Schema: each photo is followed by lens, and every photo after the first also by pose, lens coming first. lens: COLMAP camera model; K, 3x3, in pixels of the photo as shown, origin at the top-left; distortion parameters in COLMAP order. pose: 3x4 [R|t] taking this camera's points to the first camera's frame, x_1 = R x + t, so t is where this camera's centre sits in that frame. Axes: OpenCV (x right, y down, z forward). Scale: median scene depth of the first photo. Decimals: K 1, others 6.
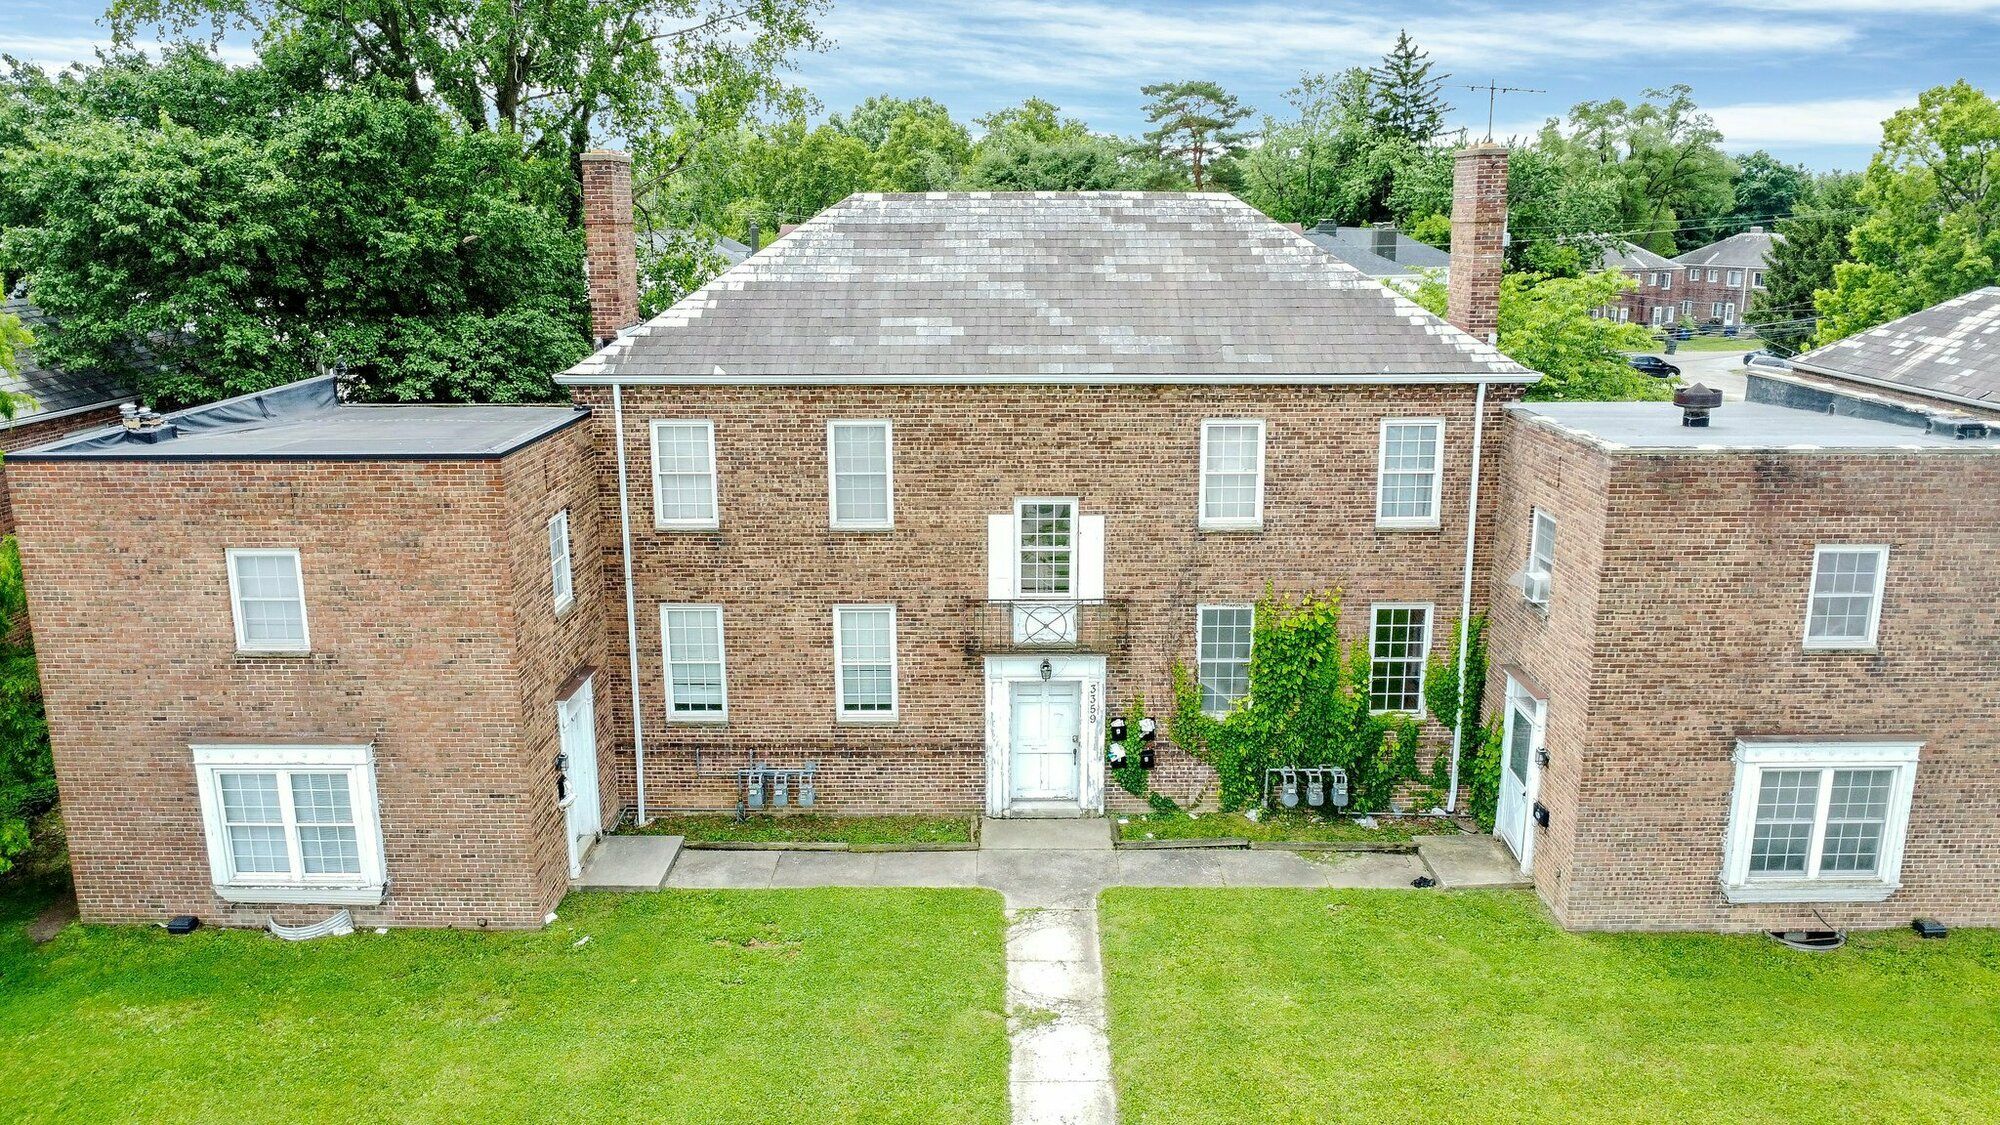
lens RADIAL K [[1450.2, 0, 991.4], [0, 1450.2, 555.6], [0, 0, 1]] dist [-0.029354, -0.005275]
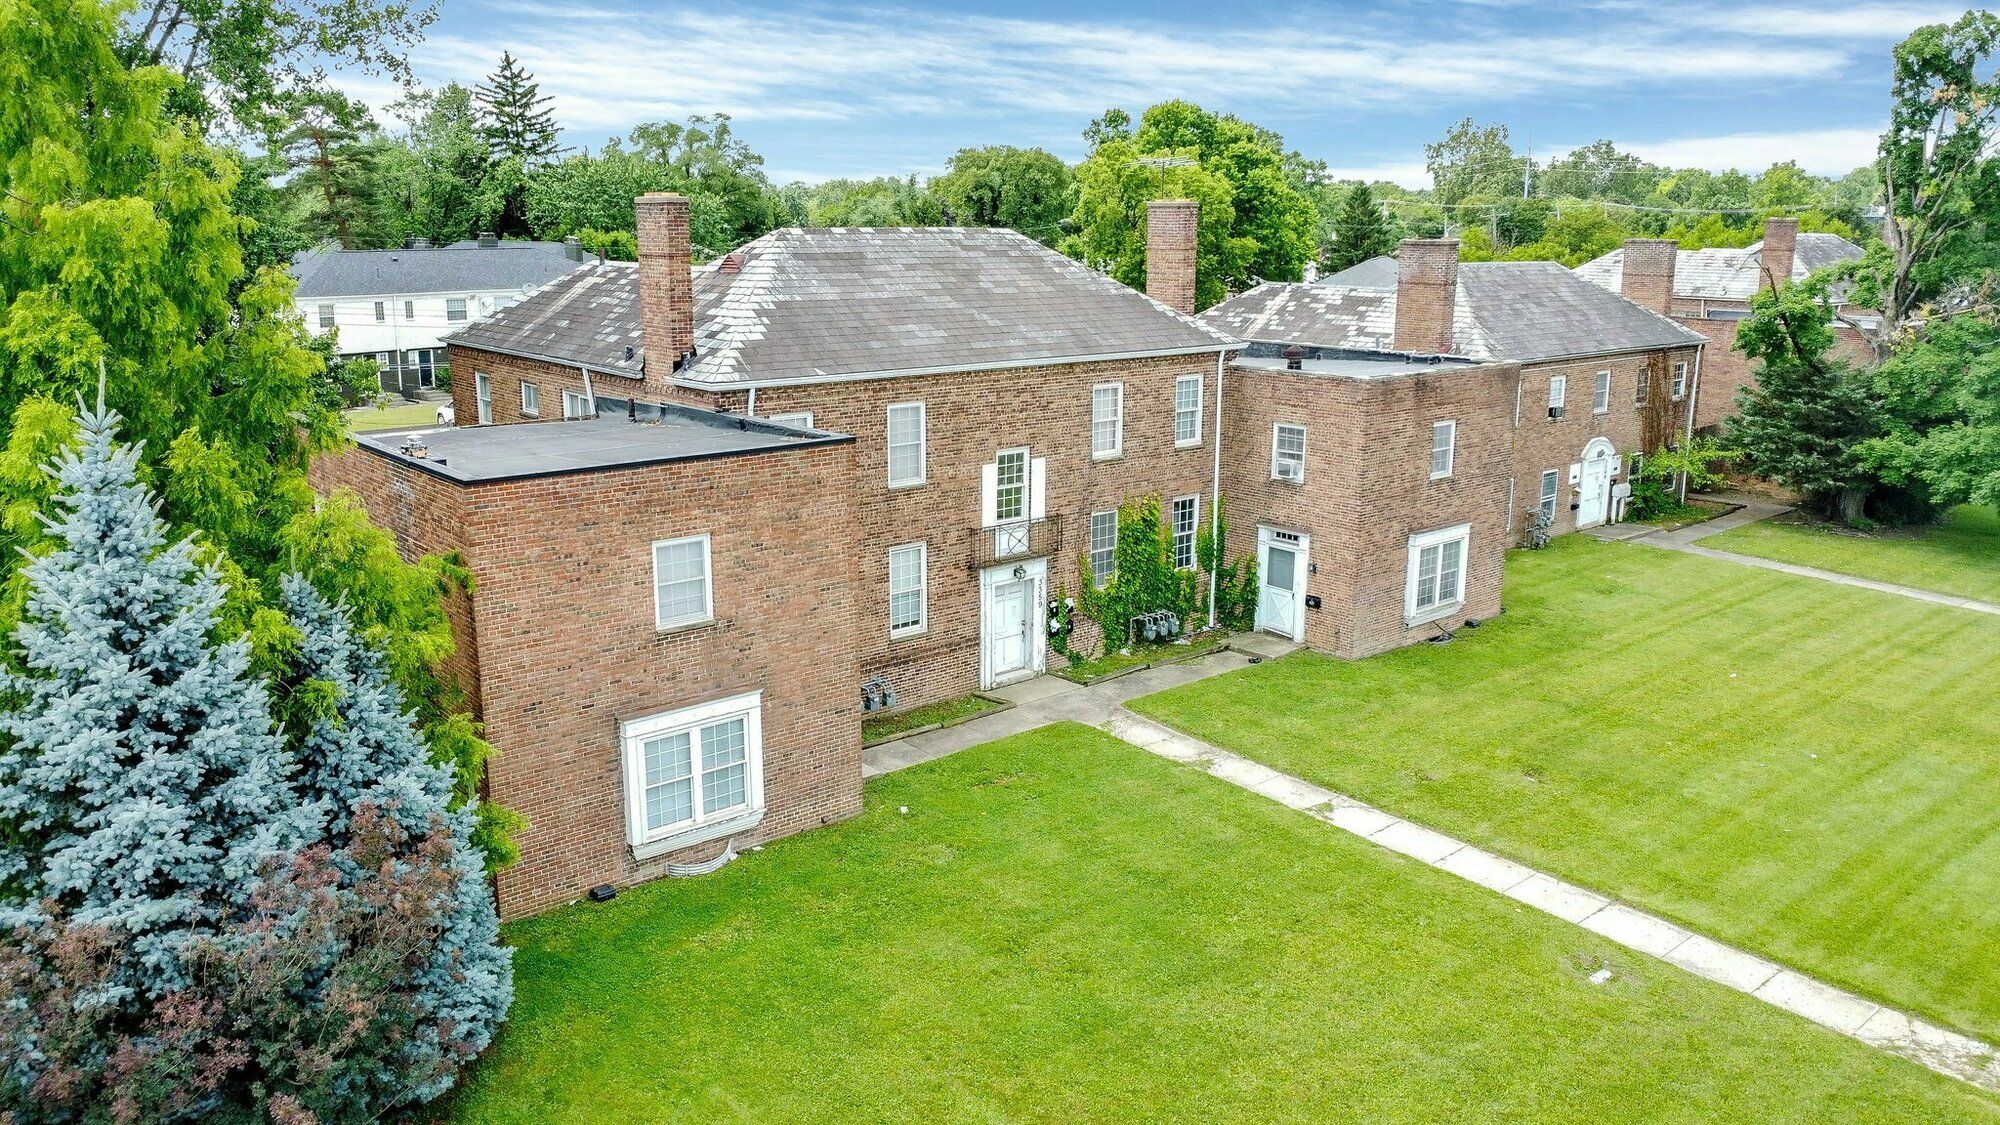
lens RADIAL K [[1450.2, 0, 997.6], [0, 1450.2, 555.3], [0, 0, 1]] dist [-0.029354, -0.005275]
pose [[0.754564, -0.141680, 0.640750, -0.899426], [0.144580, 0.988315, 0.048272, -0.008460], [-0.640102, 0.056216, 0.766231, -0.055968]]
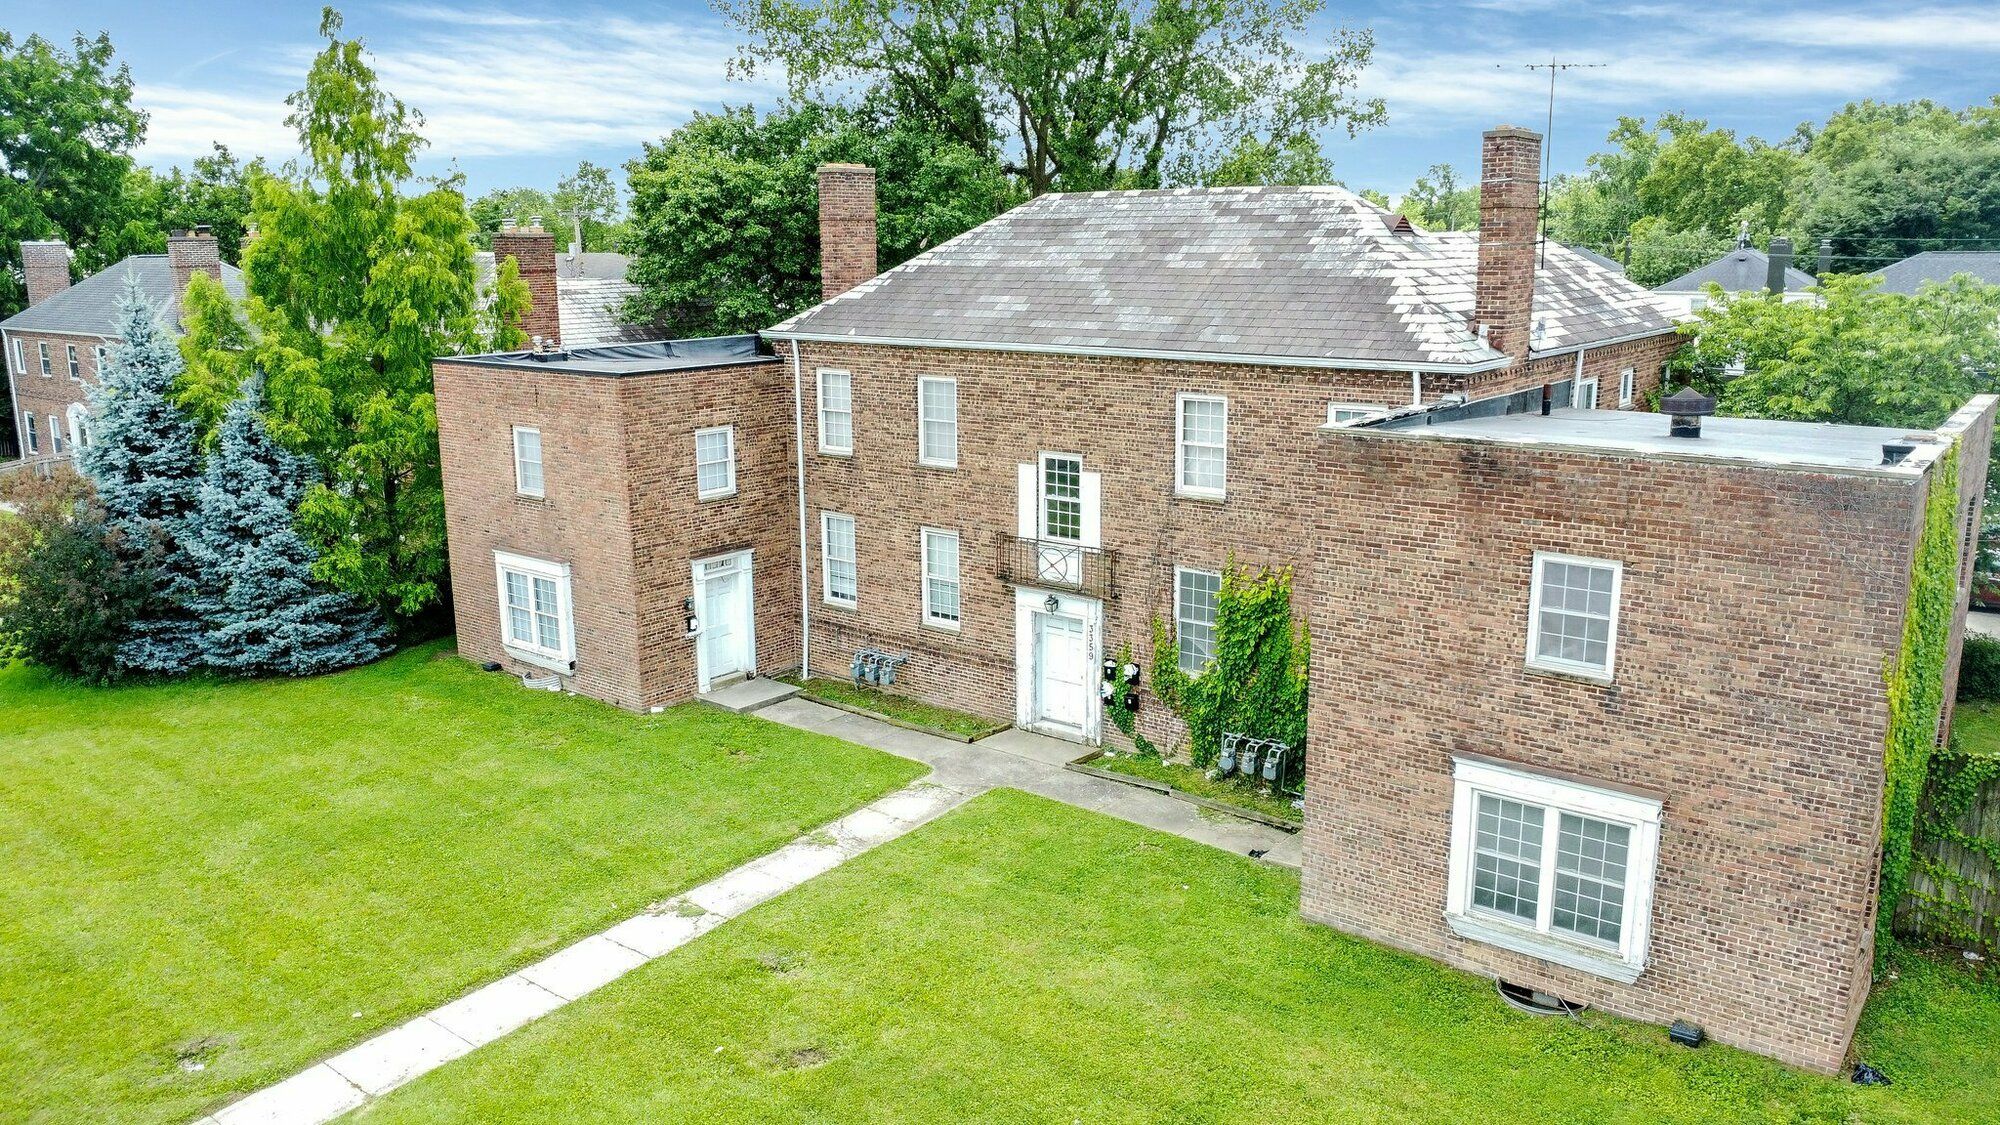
lens RADIAL K [[1450.2, 0, 988.0], [0, 1450.2, 555.1], [0, 0, 1]] dist [-0.029354, -0.005275]
pose [[0.784424, 0.128405, -0.606788, 0.712510], [-0.137532, 0.989990, 0.031701, 0.011407], [0.604784, 0.058586, 0.794232, 0.059908]]
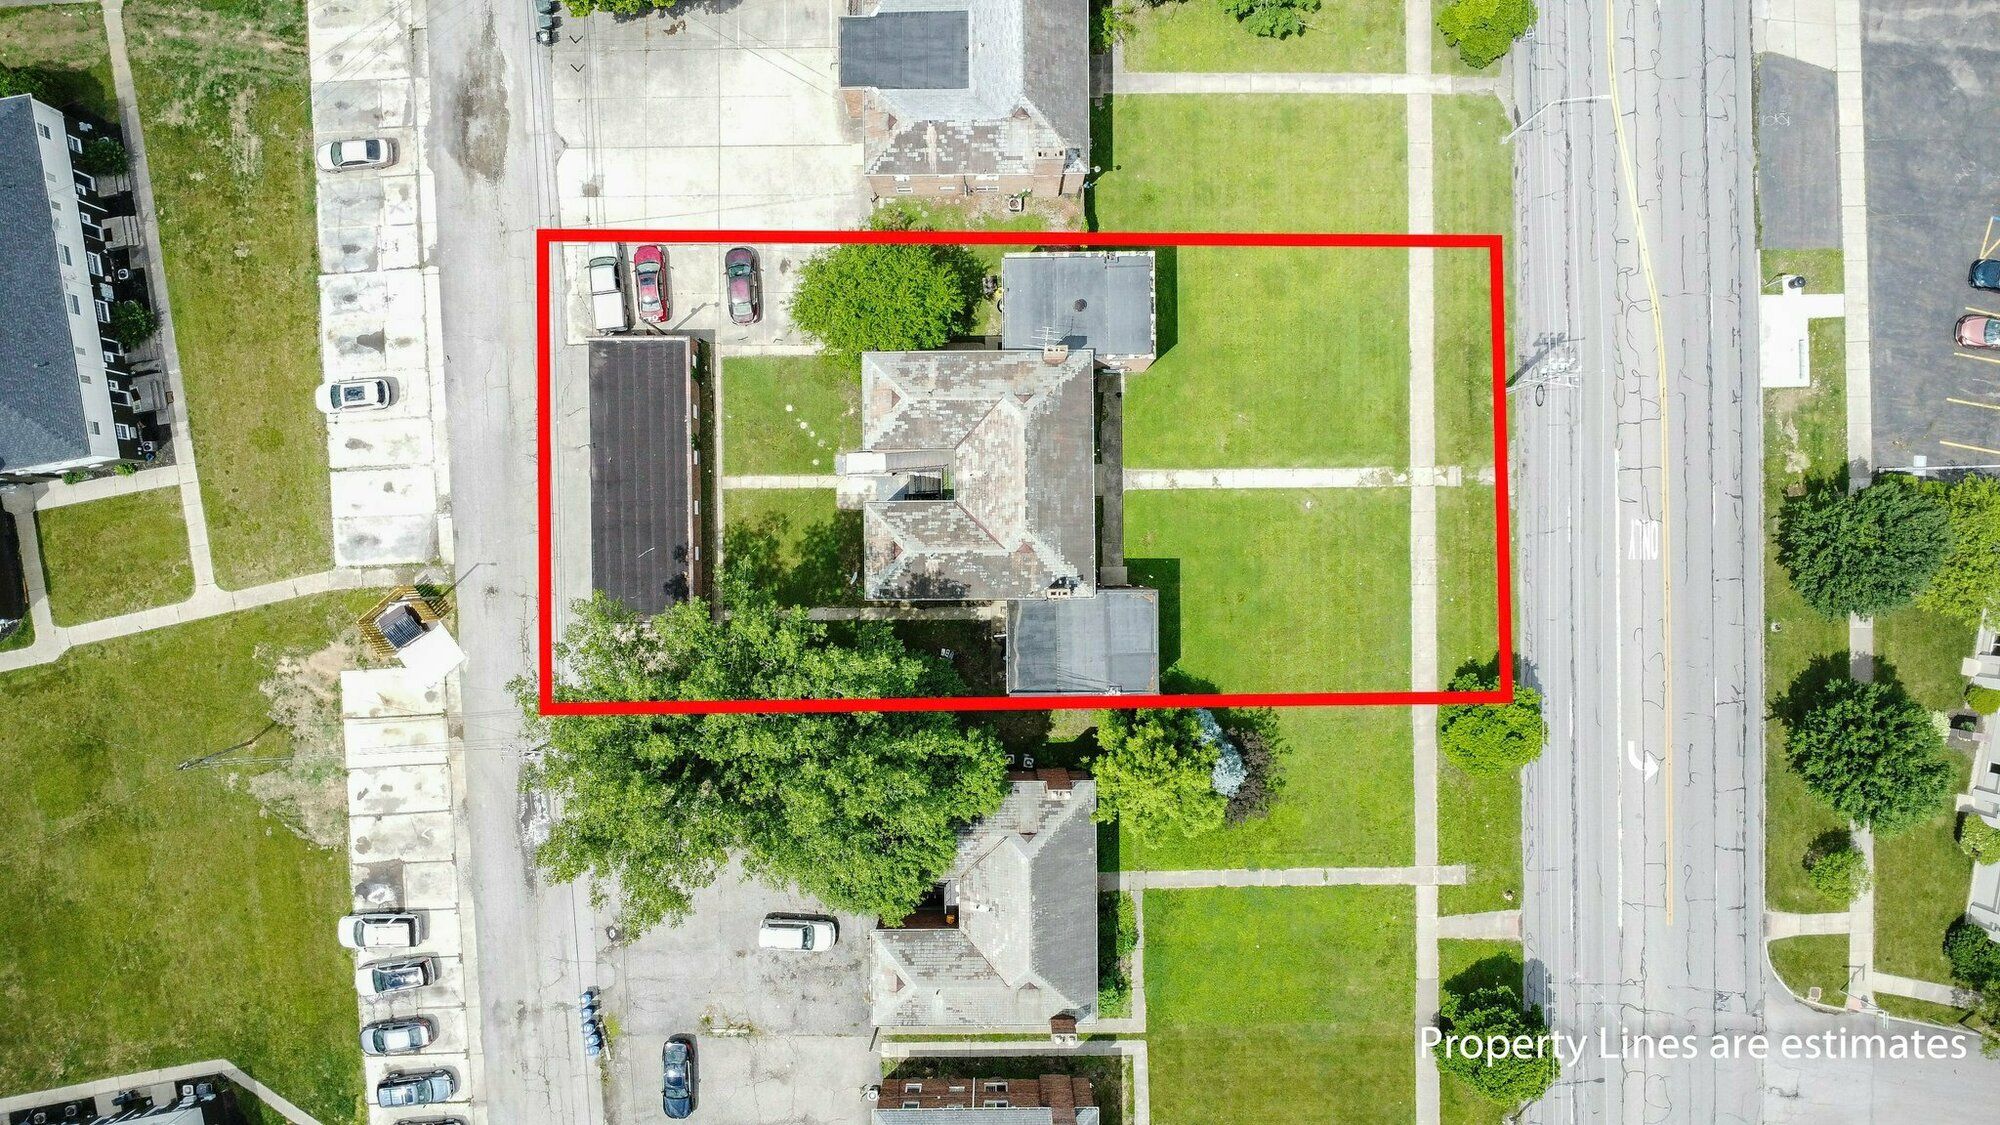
lens RADIAL K [[1450.2, 0, 992.8], [0, 1450.2, 563.3], [0, 0, 1]] dist [-0.029354, -0.005275]
pose [[-0.019011, -0.999802, 0.005823, -0.228207], [0.236634, 0.001159, 0.971598, -4.025426], [-0.971413, 0.019849, 0.236565, 0.321064]]
